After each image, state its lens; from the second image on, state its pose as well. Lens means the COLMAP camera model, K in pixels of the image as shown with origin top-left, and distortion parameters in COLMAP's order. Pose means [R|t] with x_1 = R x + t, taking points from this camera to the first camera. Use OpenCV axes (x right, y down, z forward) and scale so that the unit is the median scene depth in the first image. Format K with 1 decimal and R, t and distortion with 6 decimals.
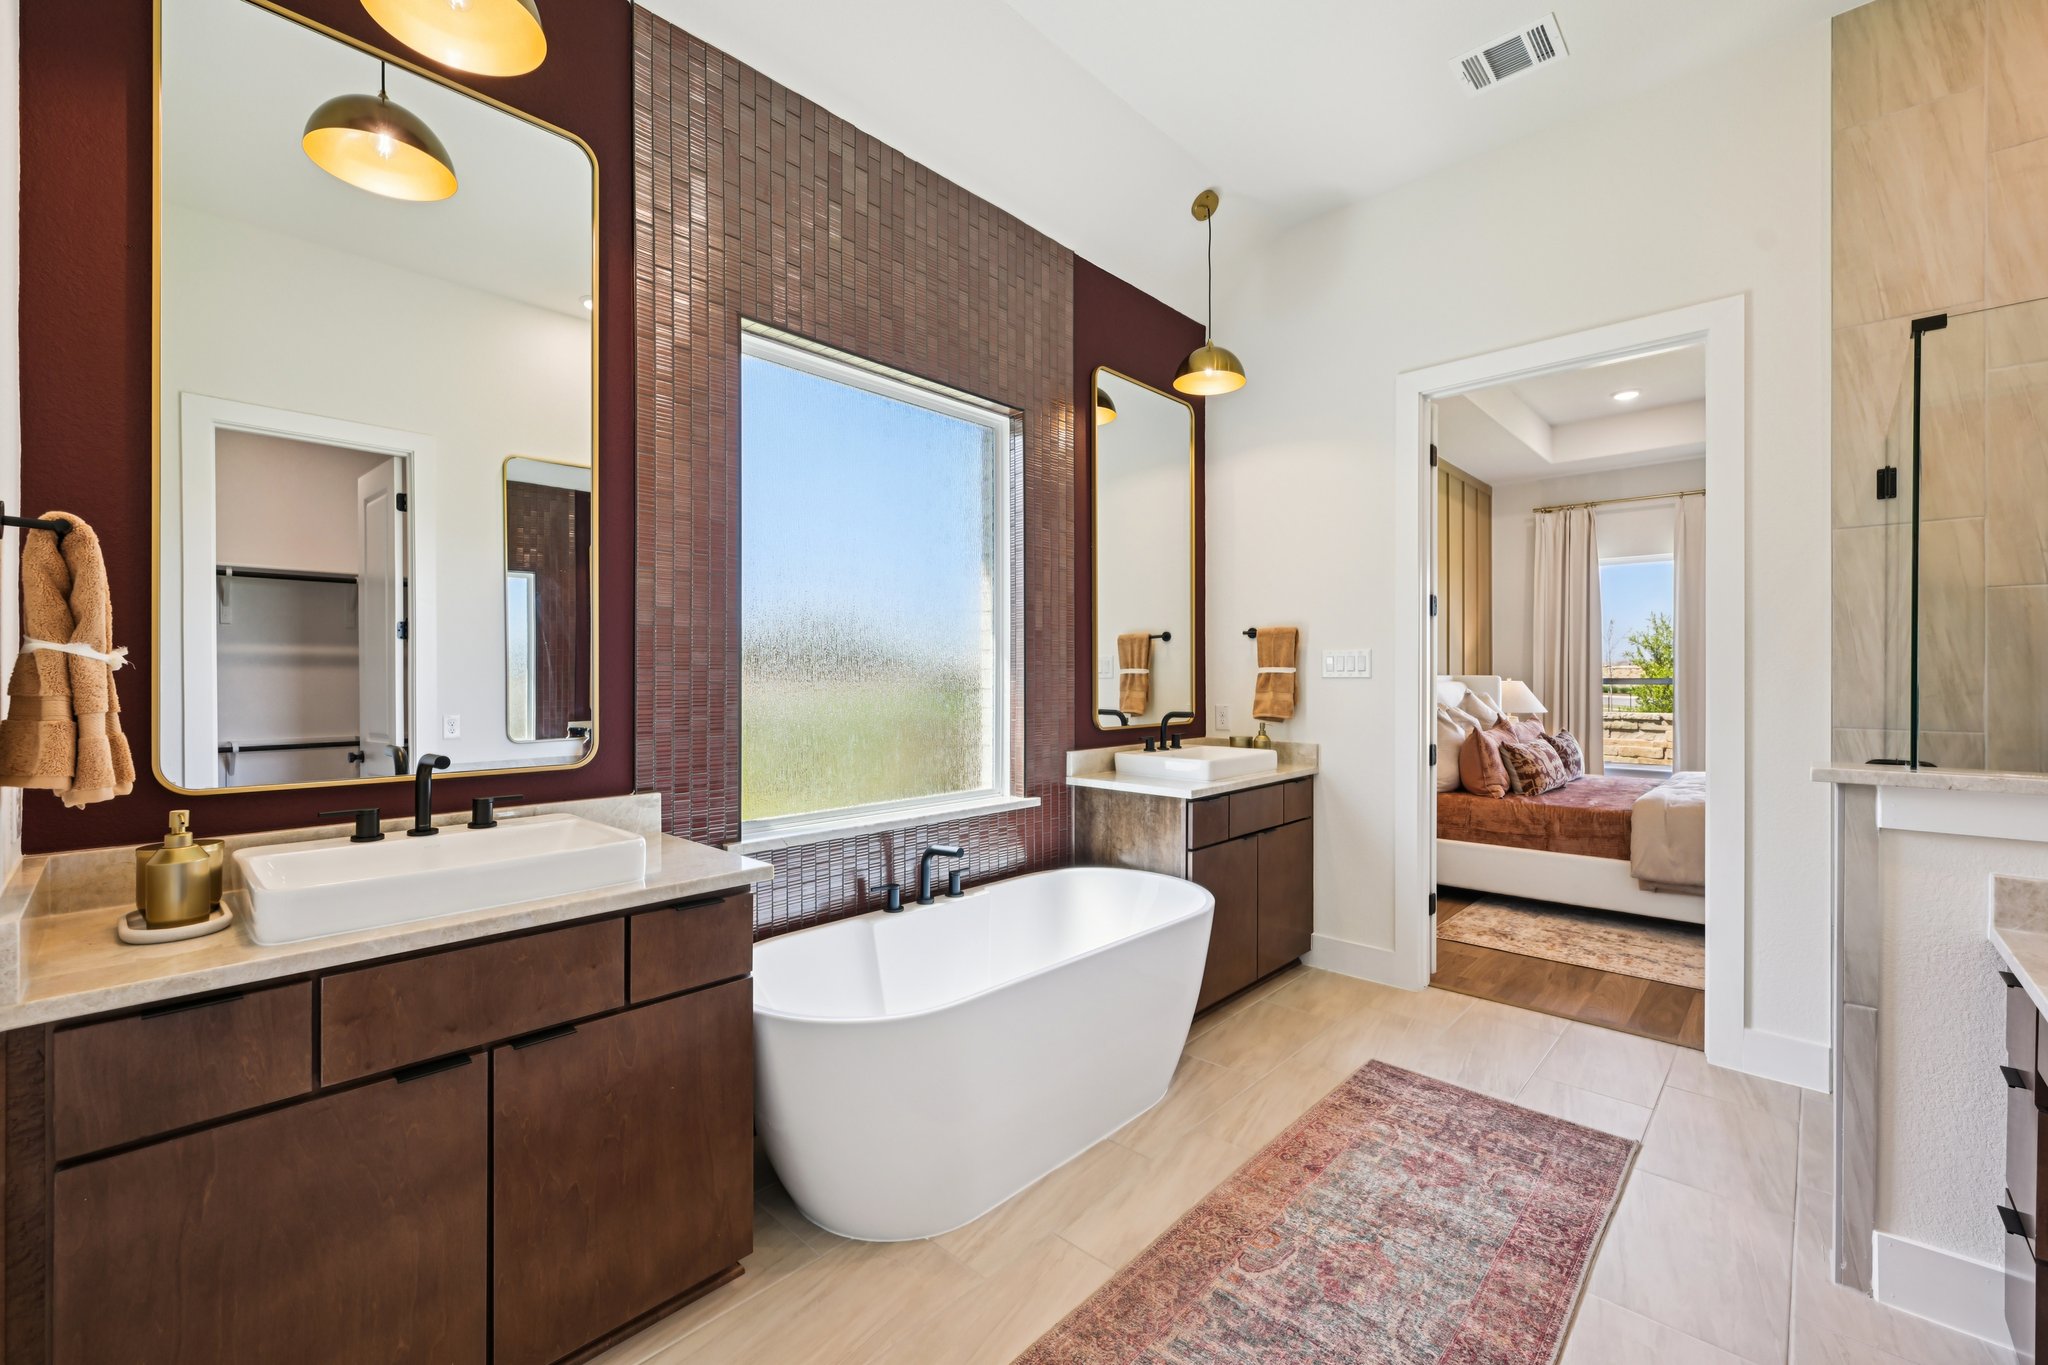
lens RADIAL K [[849.1, 0, 1024.0], [0, 849.1, 682.5], [0, 0, 1]] dist [-0.000357, -0.000082]
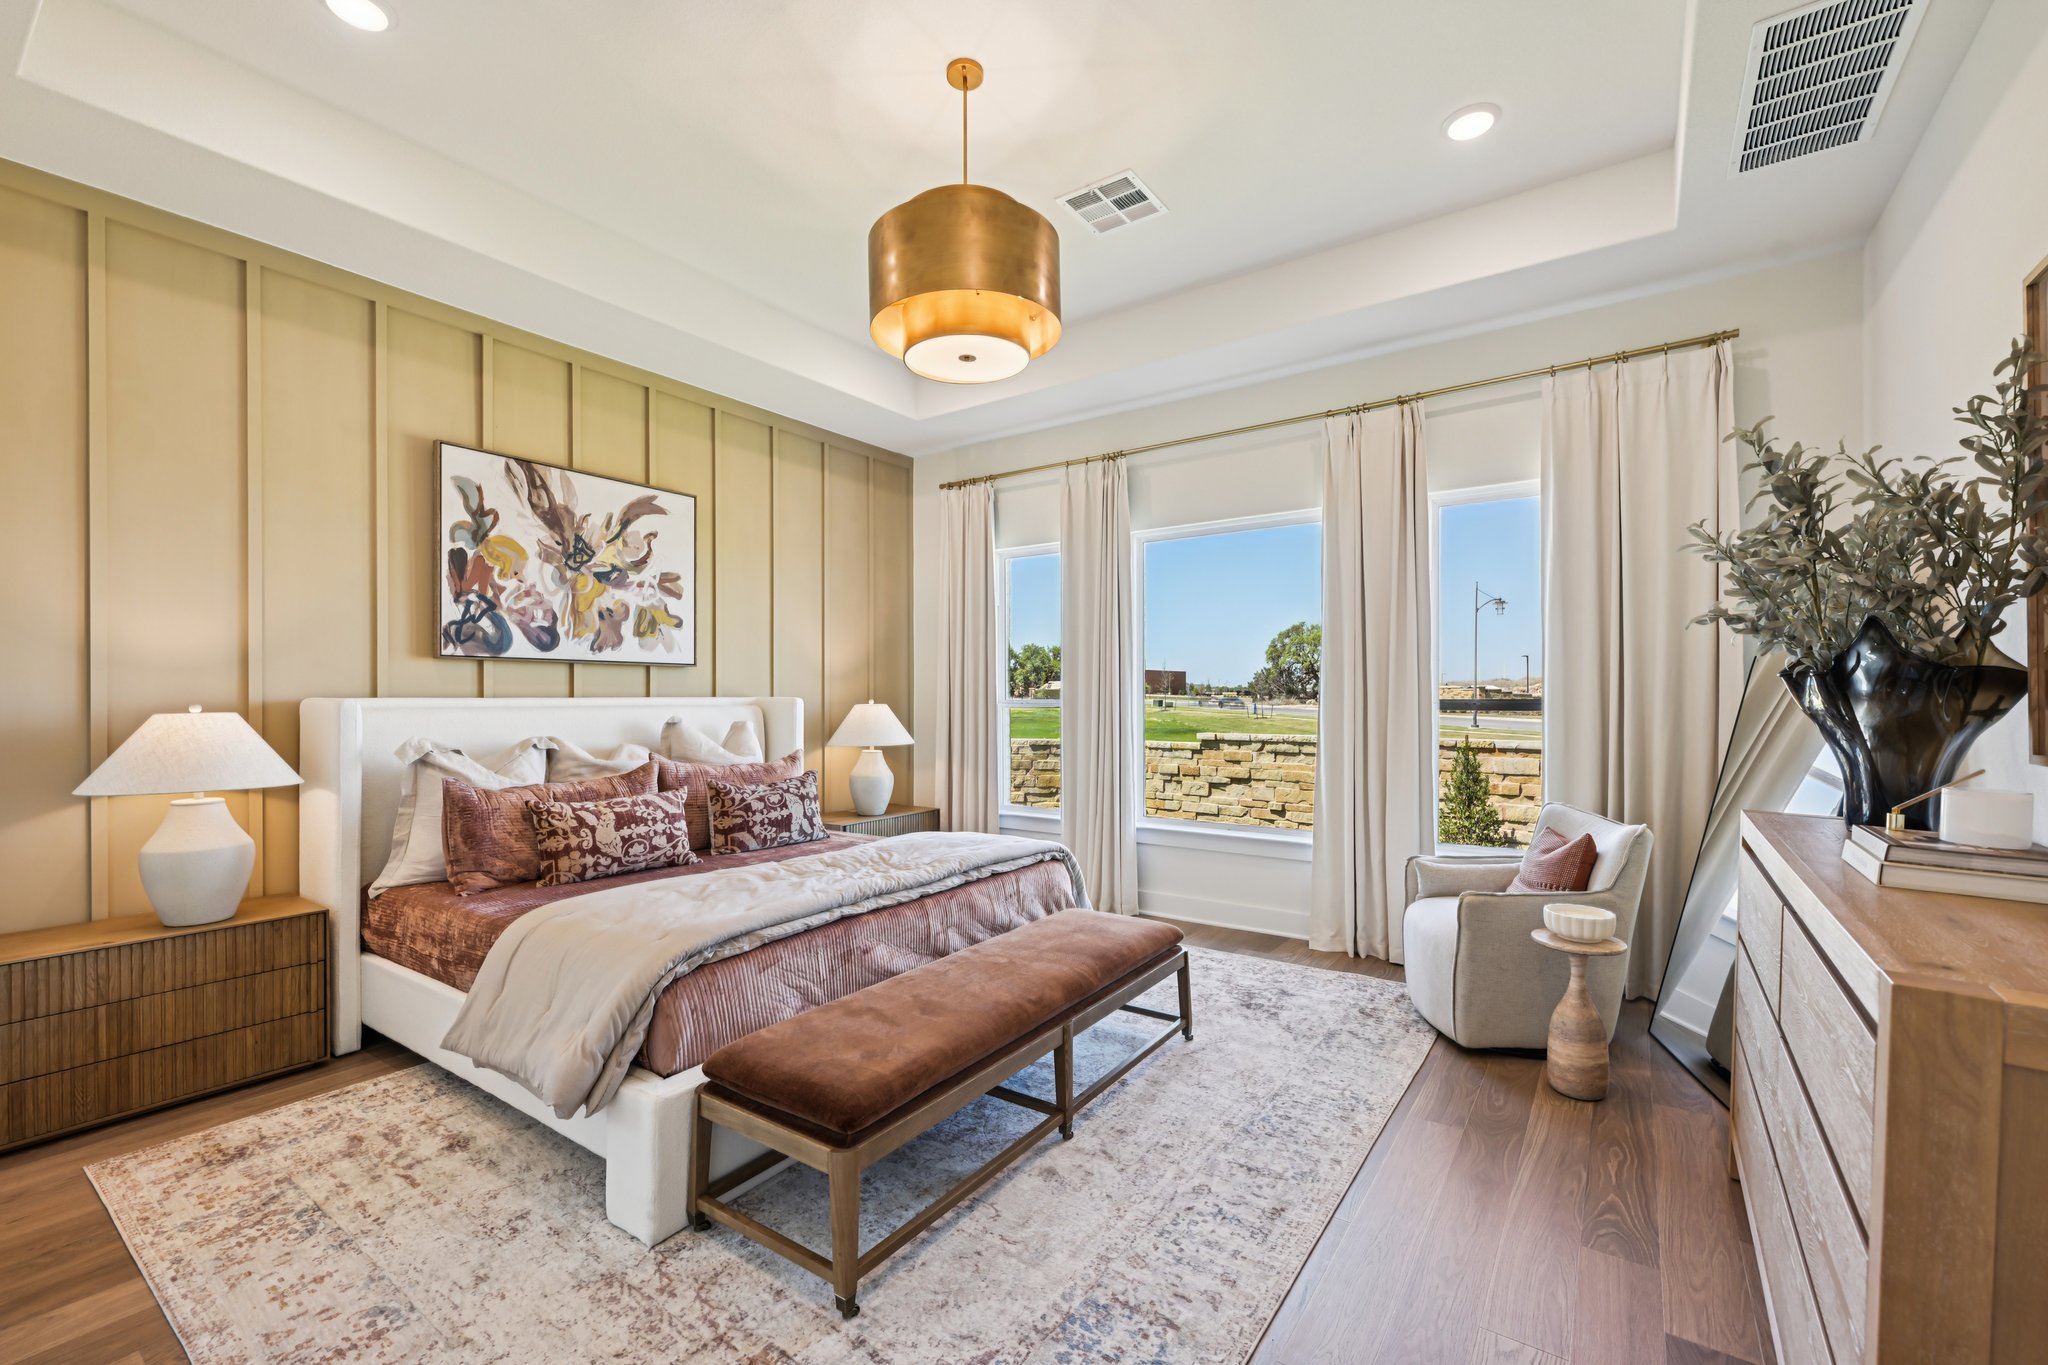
lens RADIAL K [[851.7, 0, 1022.5], [0, 851.7, 700.4], [0, 0, 1]] dist [-0.000696, -0.000079]
pose [[0.991082, -0.000253, 0.133251, 0.571291], [0.000381, 0.999999, -0.000939, -0.003638], [-0.133251, 0.000981, 0.991082, 0.208535]]
